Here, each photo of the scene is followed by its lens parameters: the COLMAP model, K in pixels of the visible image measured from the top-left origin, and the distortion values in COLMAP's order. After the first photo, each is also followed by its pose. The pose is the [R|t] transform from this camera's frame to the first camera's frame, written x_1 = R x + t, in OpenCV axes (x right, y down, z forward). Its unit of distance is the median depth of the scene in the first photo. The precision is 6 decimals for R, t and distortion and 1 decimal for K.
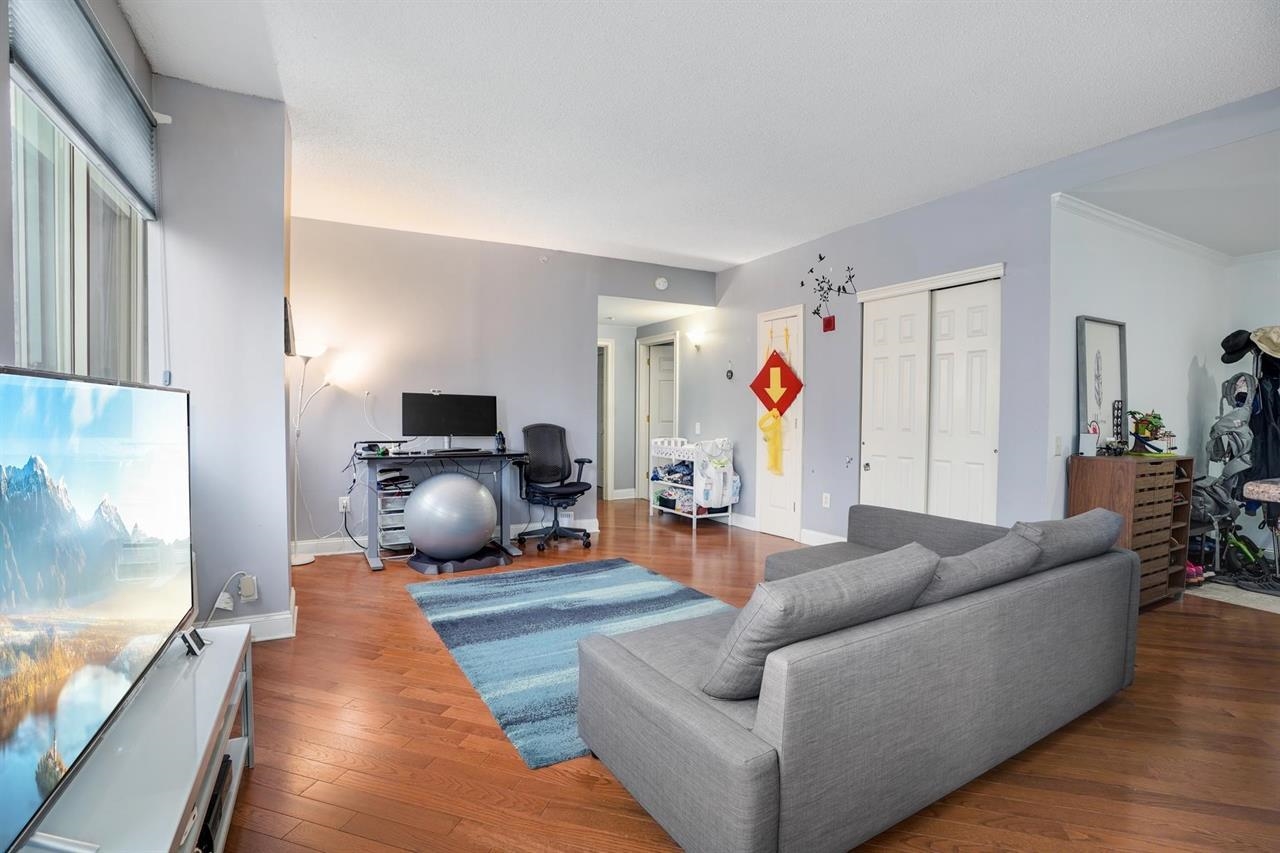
lens RADIAL K [[588.6, 0, 623.4], [0, 588.6, 431.6], [0, 0, 1]] dist [-0.048832, 0.020669]
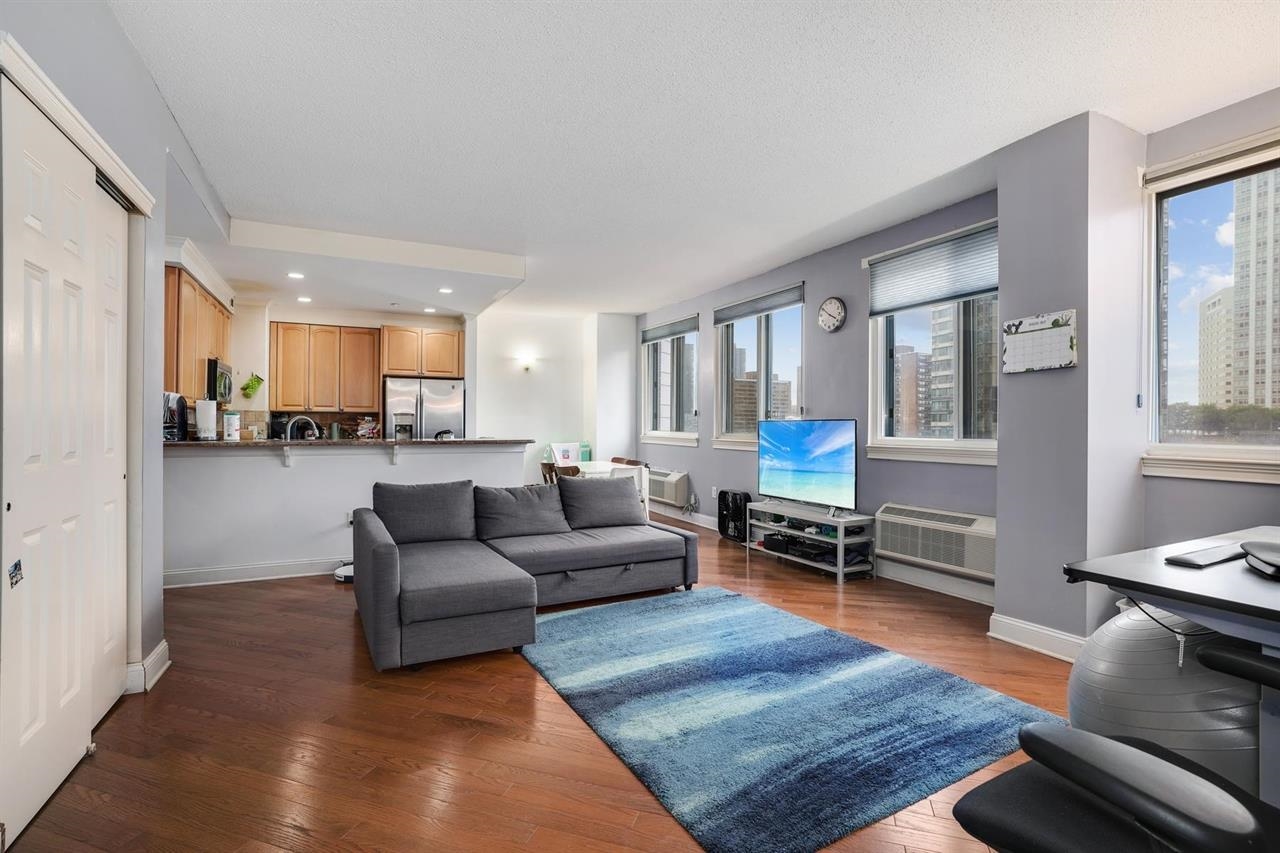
lens RADIAL K [[588.6, 0, 636.3], [0, 588.6, 423.2], [0, 0, 1]] dist [-0.048832, 0.020669]
pose [[-0.999869, -0.013972, 0.008198, 0.053285], [-0.013740, 0.999522, 0.027698, -0.039877], [-0.008581, 0.027582, -0.999583, 1.273495]]
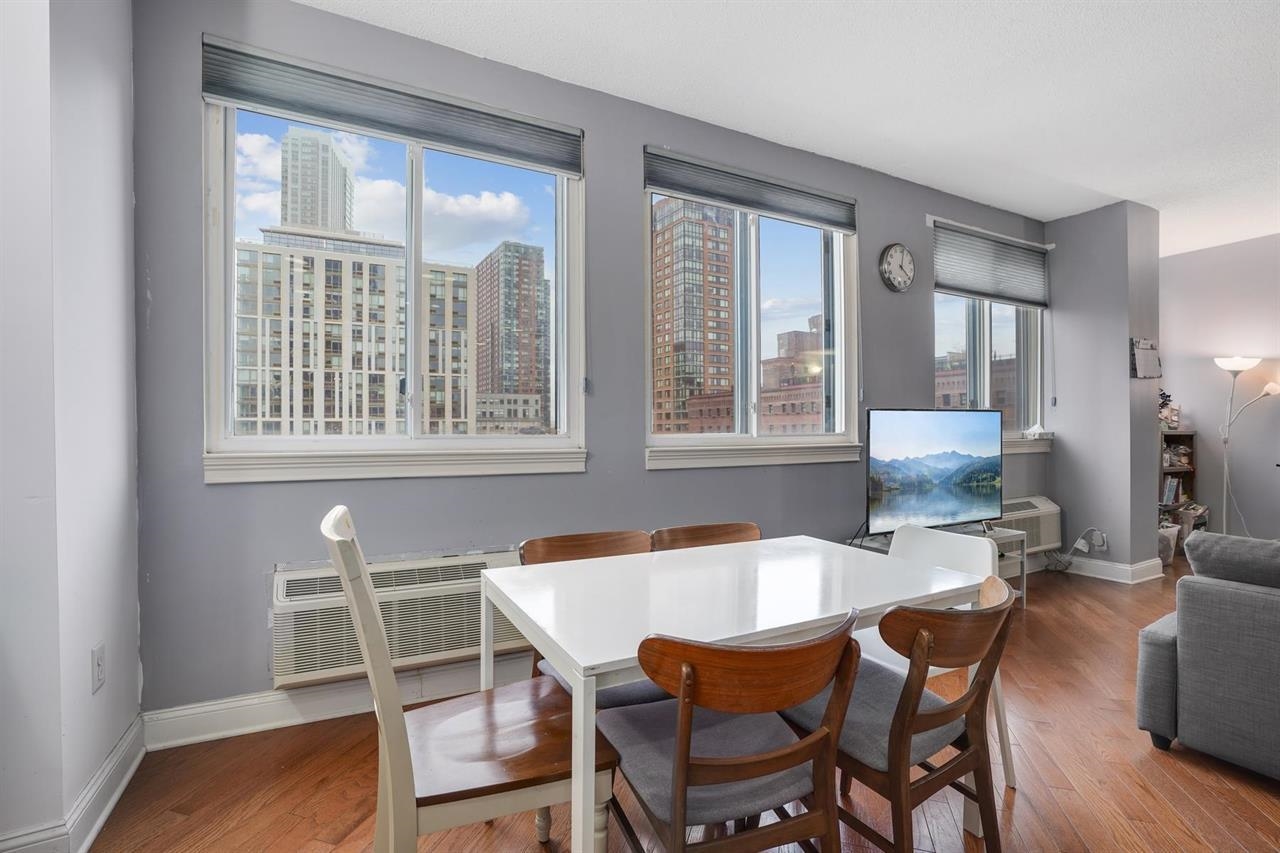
lens RADIAL K [[588.6, 0, 638.2], [0, 588.6, 432.2], [0, 0, 1]] dist [-0.048832, 0.020669]
pose [[0.010726, -0.006009, -0.999924, 0.470622], [-0.025627, 0.999652, -0.006282, 0.019850], [0.999614, 0.025692, 0.010568, -0.115197]]
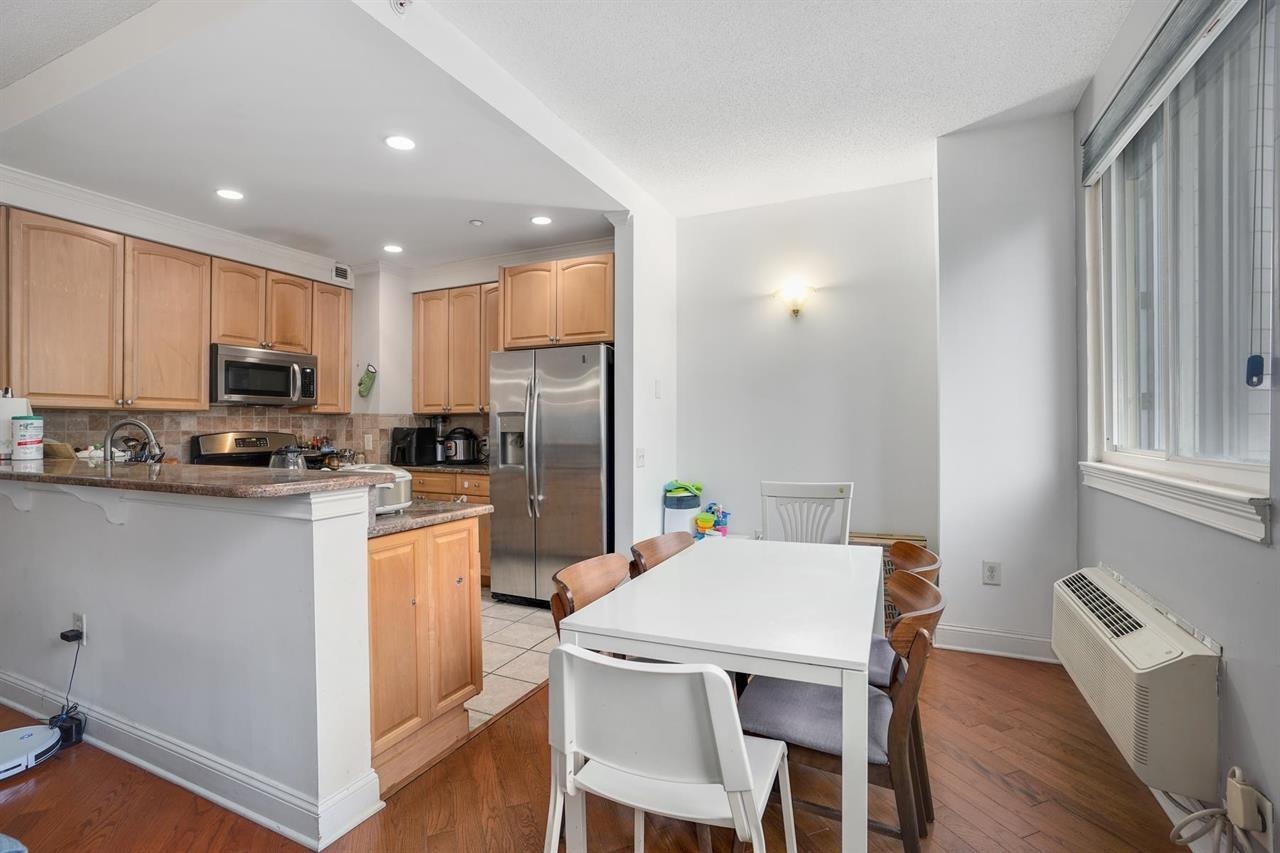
lens RADIAL K [[588.6, 0, 636.0], [0, 588.6, 428.6], [0, 0, 1]] dist [-0.048832, 0.020669]
pose [[-0.610232, -0.007525, 0.792187, -0.113429], [0.020987, 0.999450, 0.025660, -0.012465], [-0.791945, 0.032285, -0.609738, 0.264934]]
